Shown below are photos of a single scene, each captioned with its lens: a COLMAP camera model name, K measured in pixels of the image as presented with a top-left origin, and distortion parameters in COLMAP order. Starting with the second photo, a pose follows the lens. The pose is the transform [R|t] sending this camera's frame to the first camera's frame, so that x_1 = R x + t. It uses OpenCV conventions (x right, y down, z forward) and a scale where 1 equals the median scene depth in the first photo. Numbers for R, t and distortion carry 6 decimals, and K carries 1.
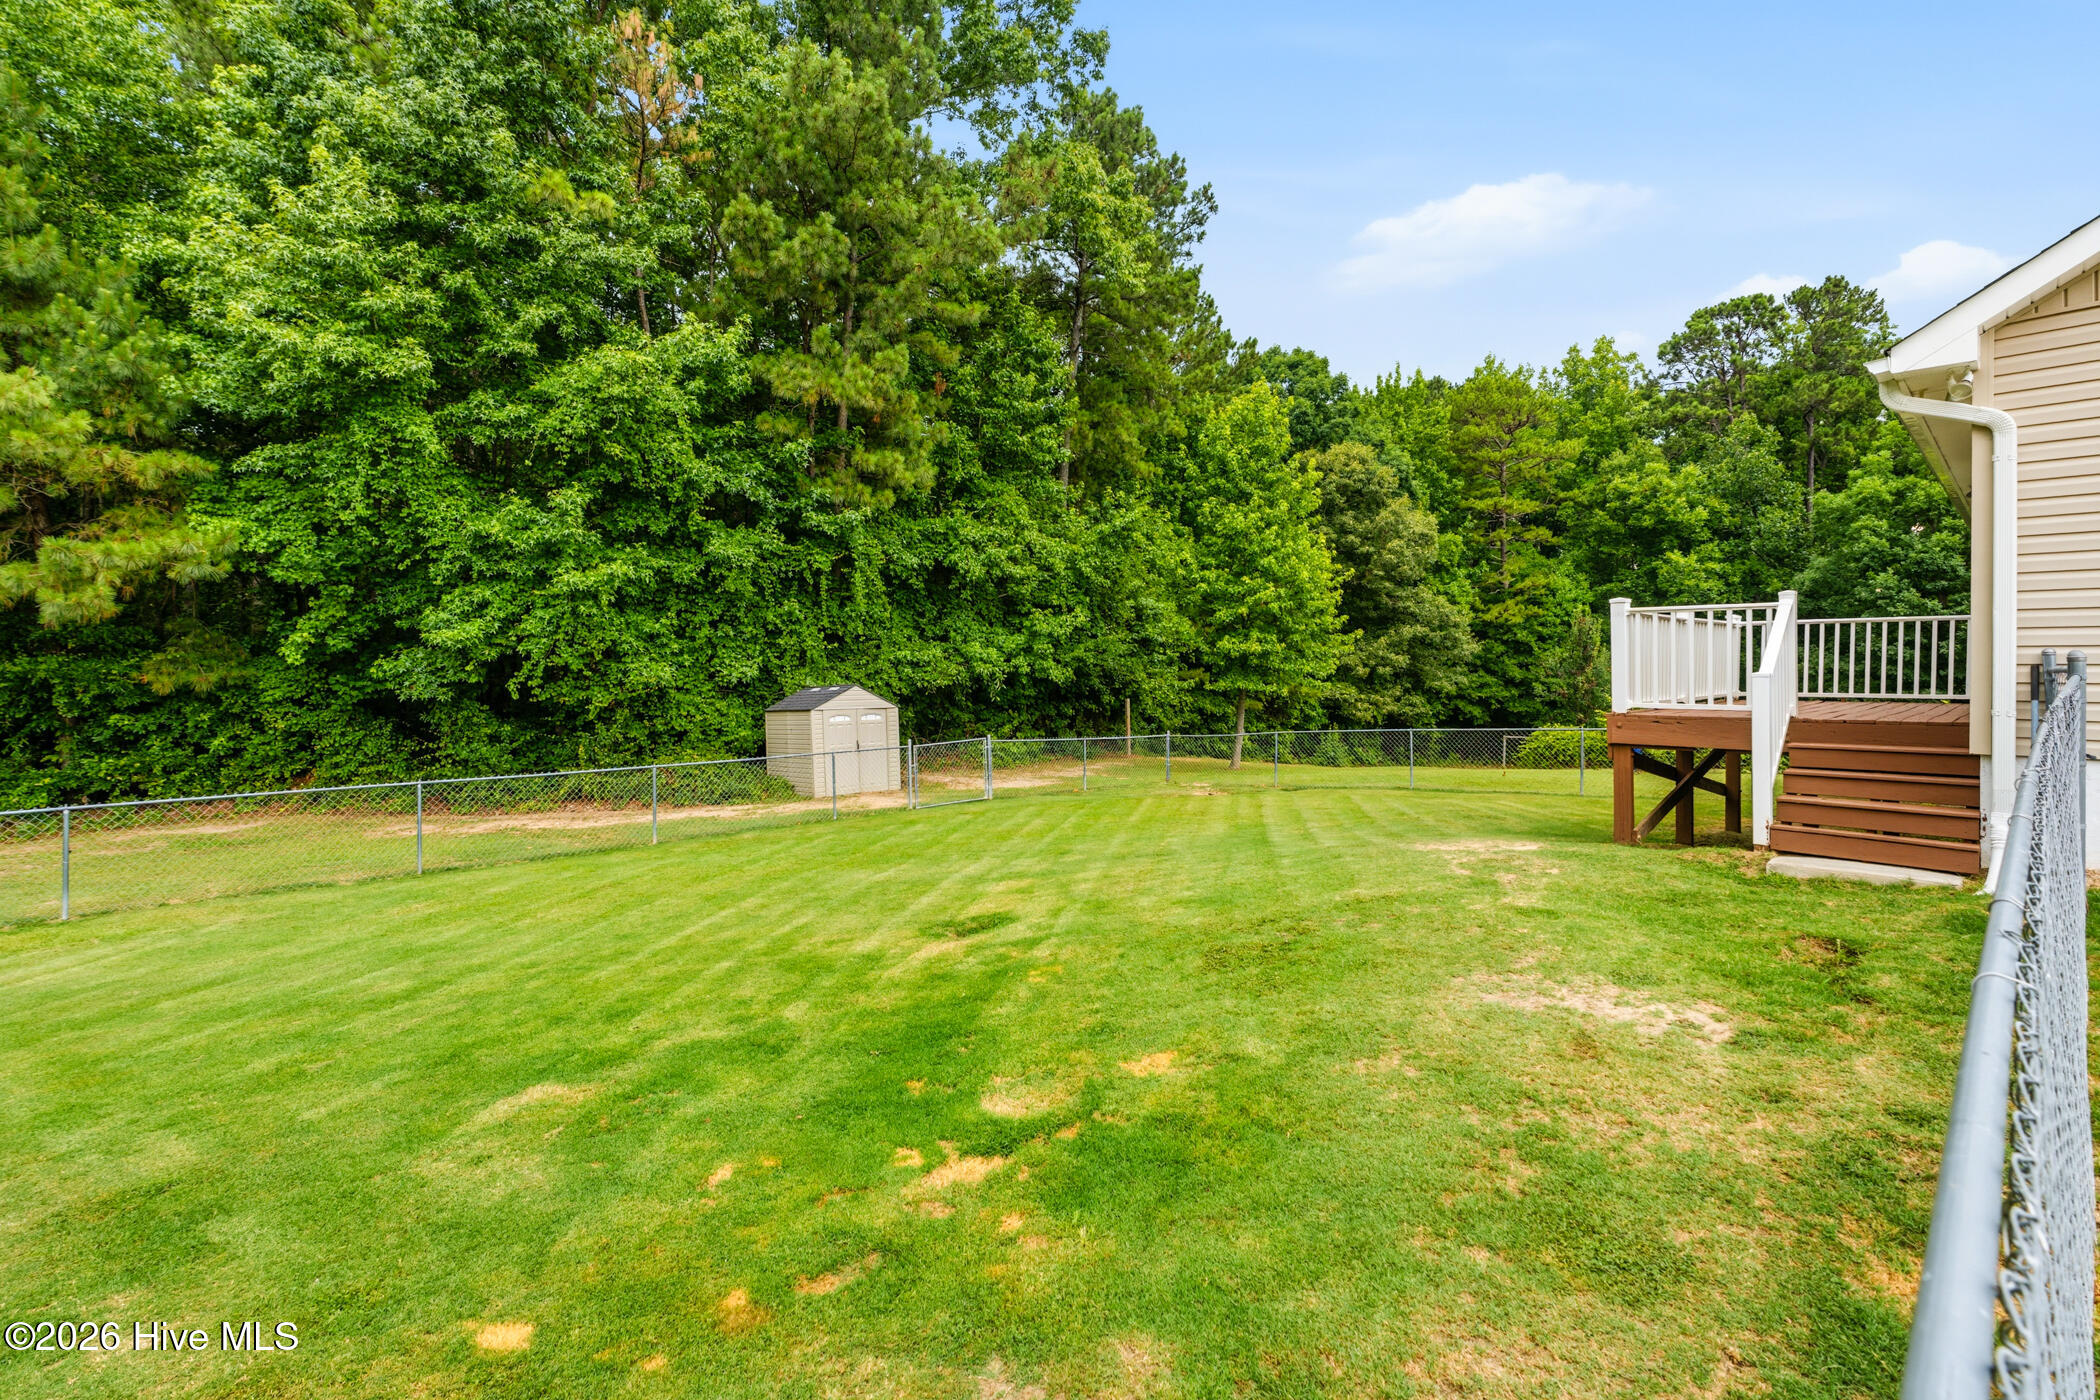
lens RADIAL K [[947.6, 0, 1053.0], [0, 947.6, 661.0], [0, 0, 1]] dist [0.001103, 0.000500]
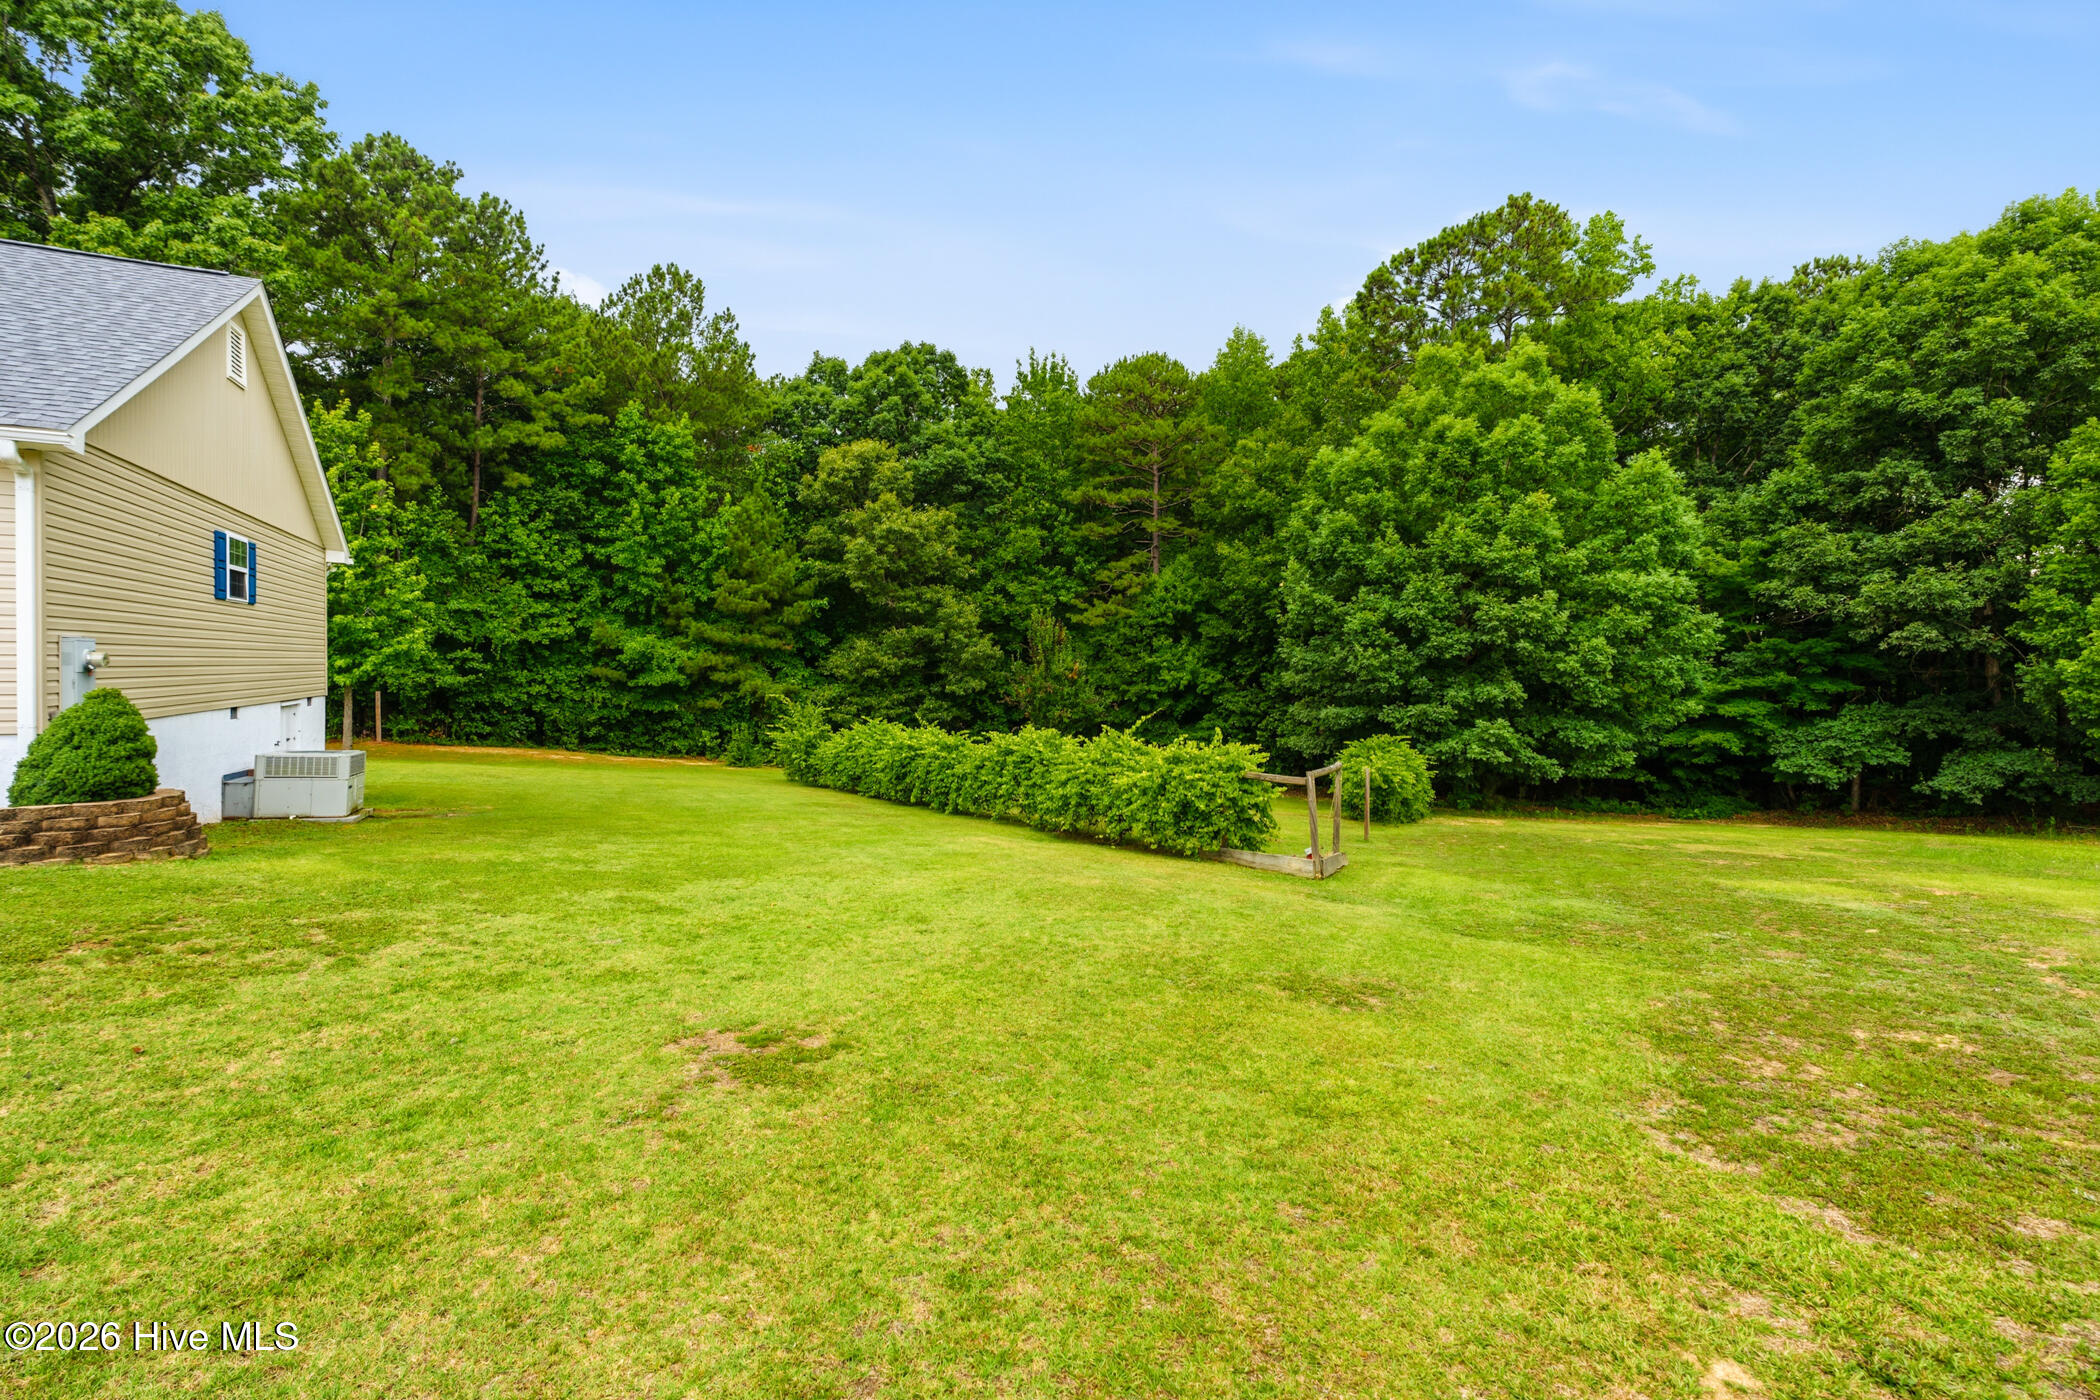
lens RADIAL K [[939.2, 0, 1051.3], [0, 939.2, 677.4], [0, 0, 1]] dist [-0.000025, 0.001389]
pose [[0.954885, 0.017465, -0.296460, 2.115516], [-0.013650, 0.999795, 0.014934, -0.005730], [0.296661, -0.010213, 0.954928, 0.353820]]
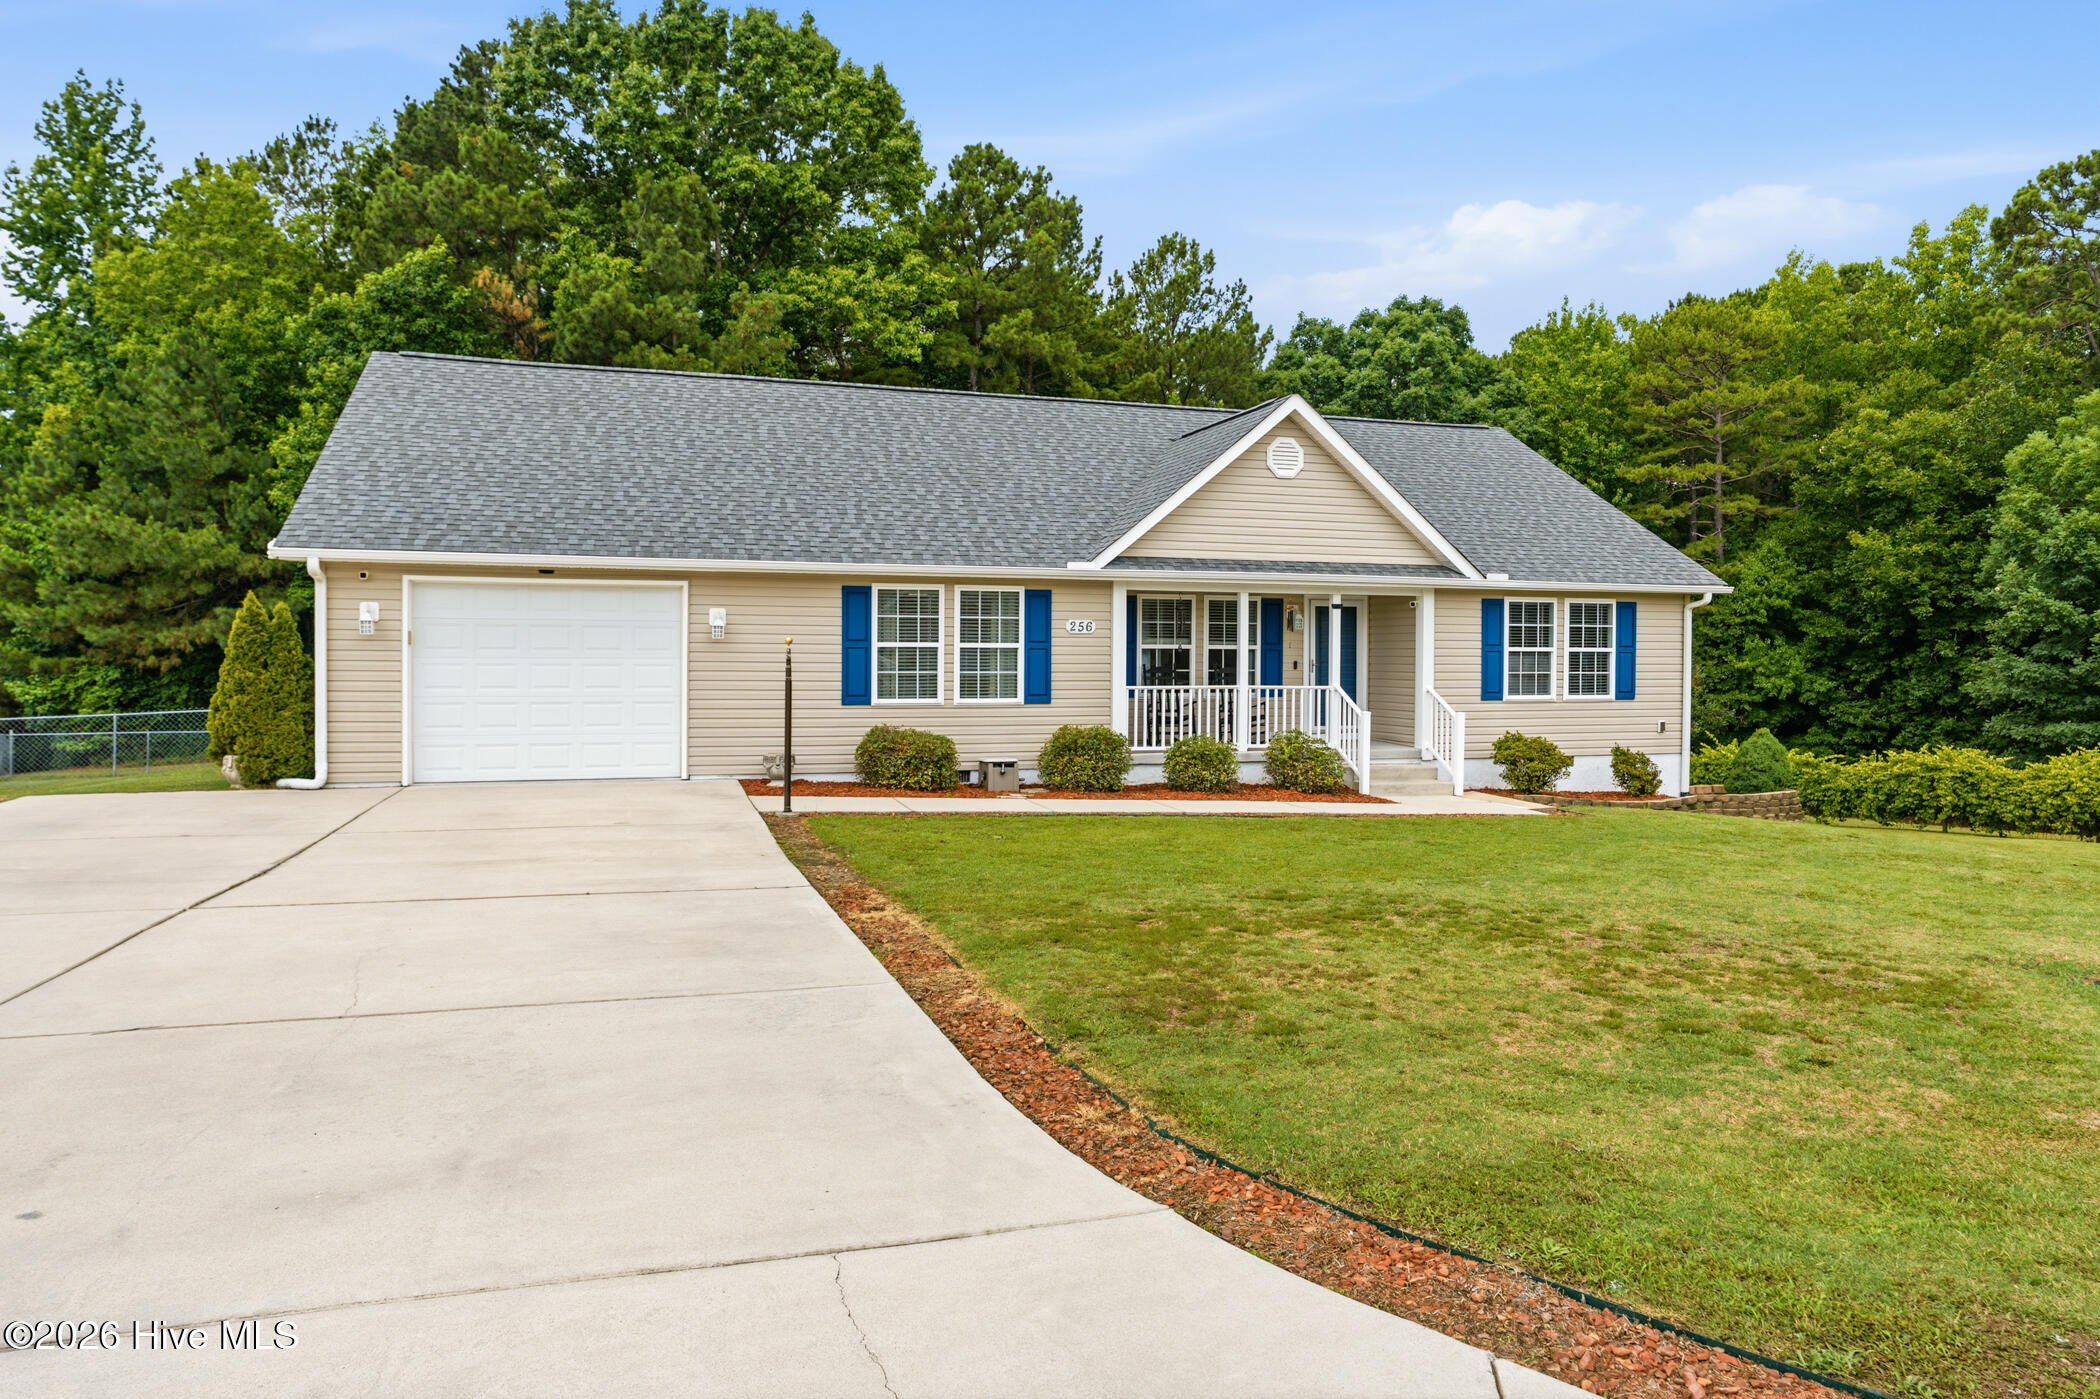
lens RADIAL K [[1323.1, 0, 1055.5], [0, 1323.1, 663.4], [0, 0, 1]] dist [-0.012391, 0.014351]
pose [[0.898459, 0.012866, -0.438870, 1.509246], [-0.007253, 0.999869, 0.014463, -0.055790], [0.438998, -0.009811, 0.898434, -0.632599]]
